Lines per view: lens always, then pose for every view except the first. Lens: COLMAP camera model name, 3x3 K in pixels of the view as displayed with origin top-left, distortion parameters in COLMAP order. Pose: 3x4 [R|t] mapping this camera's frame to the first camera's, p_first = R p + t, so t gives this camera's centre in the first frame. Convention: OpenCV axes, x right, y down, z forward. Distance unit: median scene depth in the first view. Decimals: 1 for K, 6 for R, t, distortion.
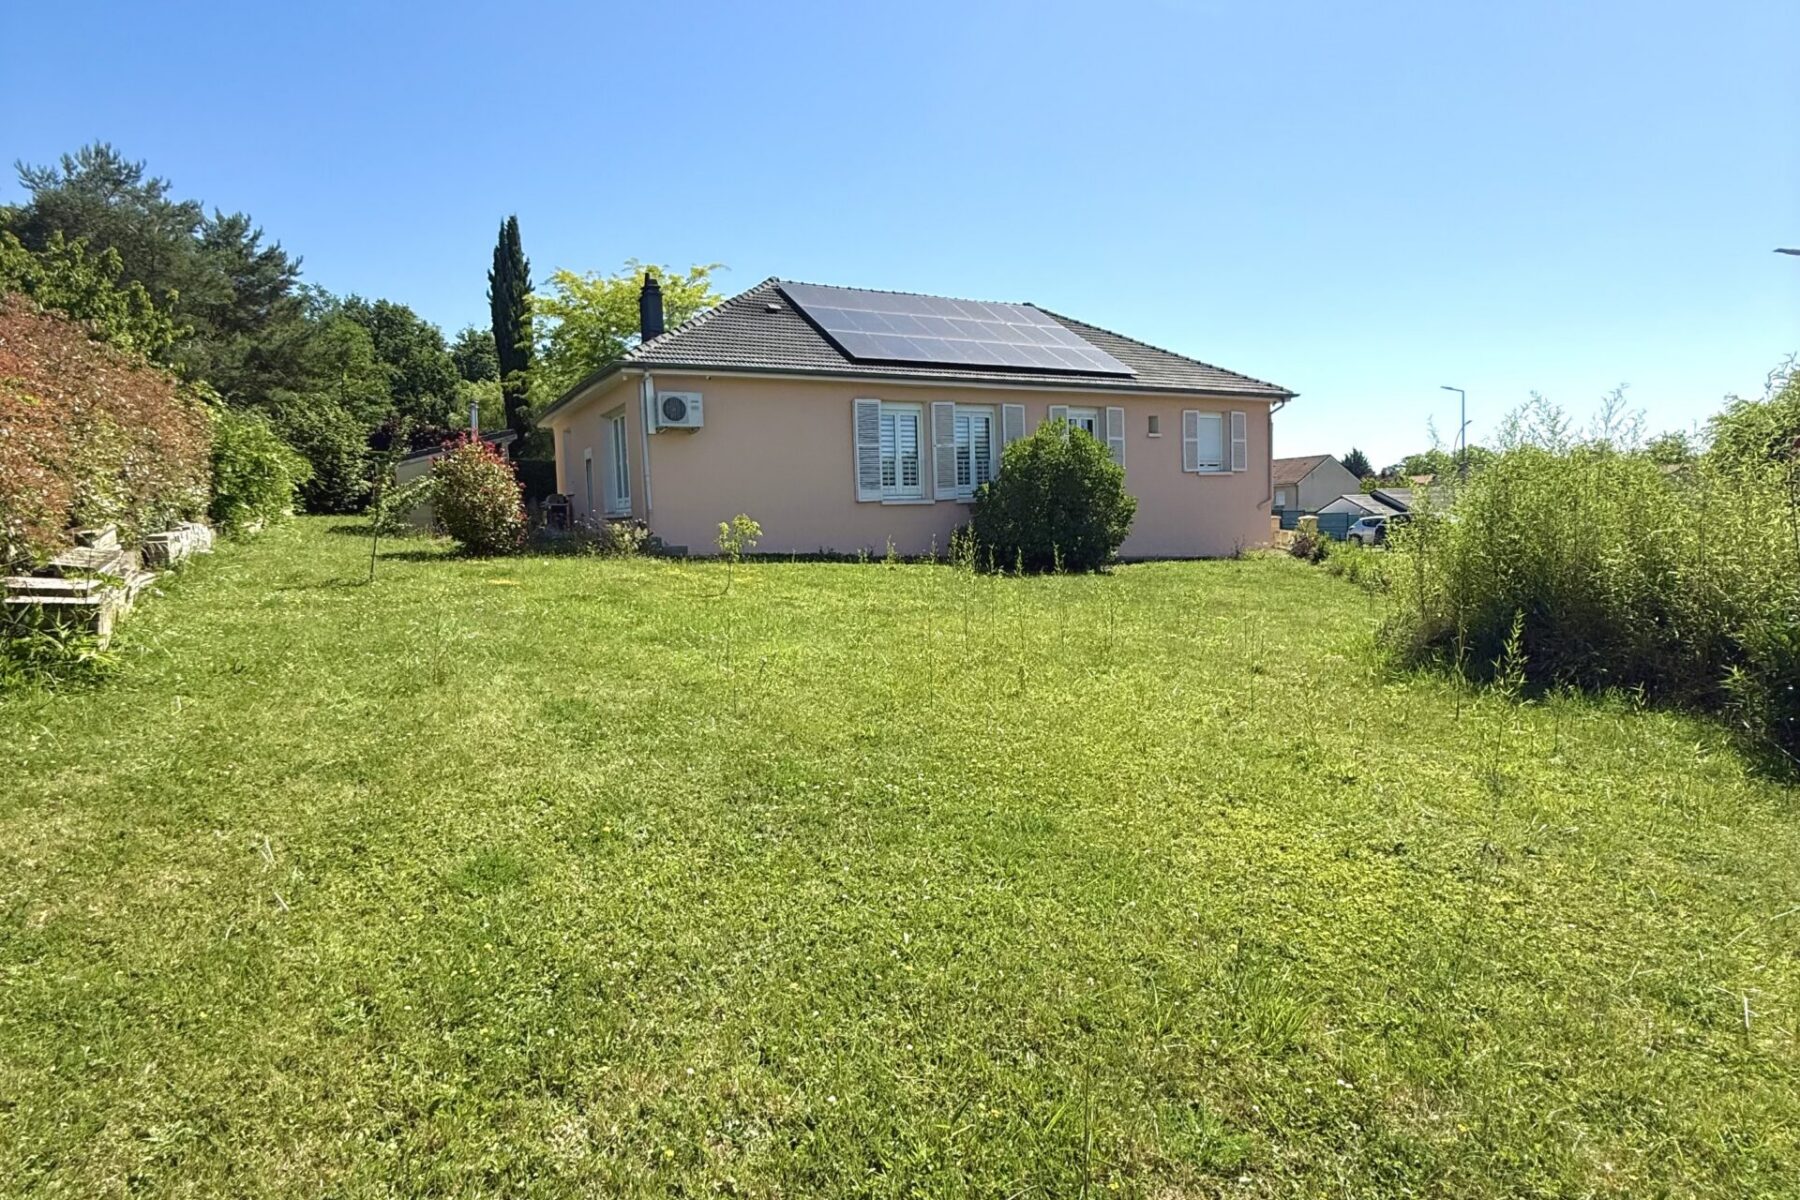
lens RADIAL K [[960.9, 0, 903.5], [0, 960.9, 606.6], [0, 0, 1]] dist [-0.002343, -0.000026]
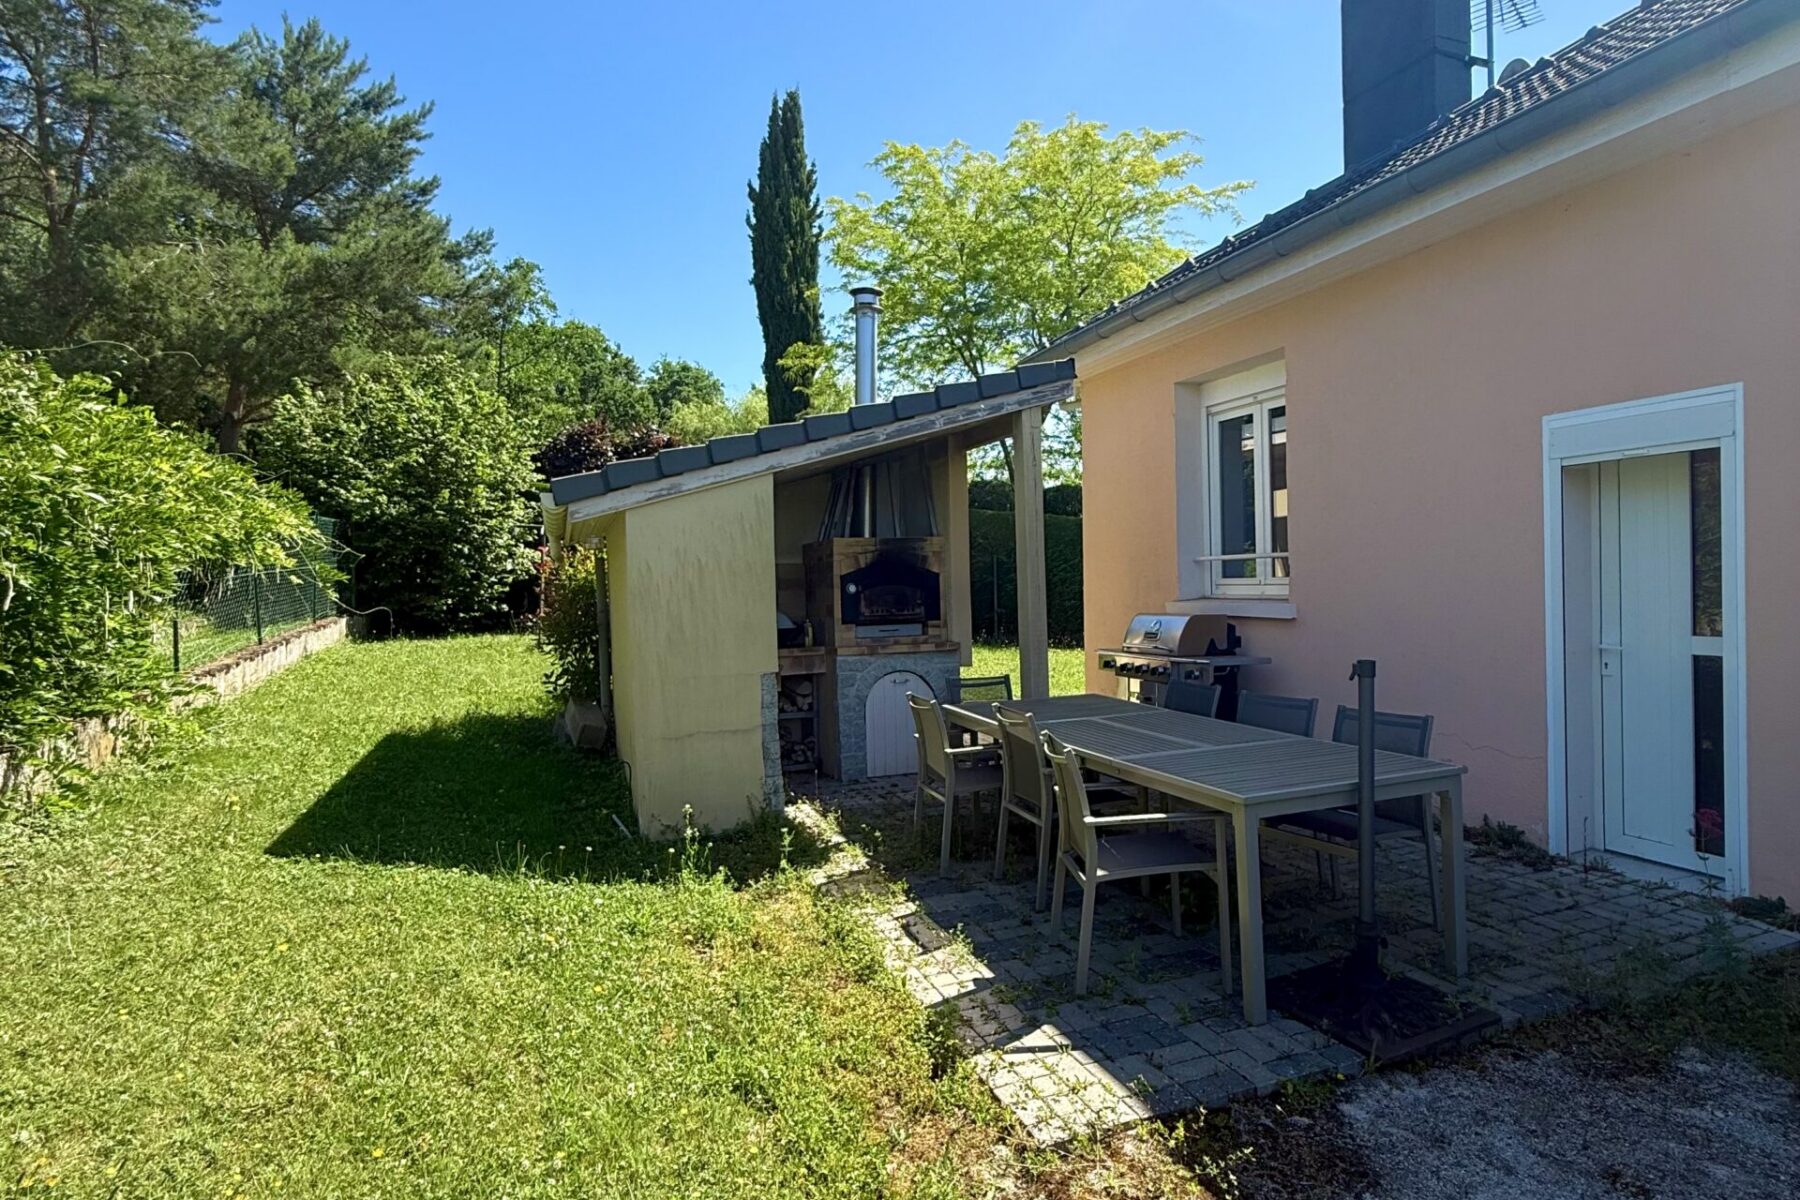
lens RADIAL K [[960.9, 0, 899.2], [0, 960.9, 592.1], [0, 0, 1]] dist [-0.002343, -0.000026]
pose [[0.987793, 0.008545, -0.155540, -0.284975], [-0.019525, 0.997412, -0.069203, -0.073946], [0.154546, 0.071395, 0.985403, 0.522861]]
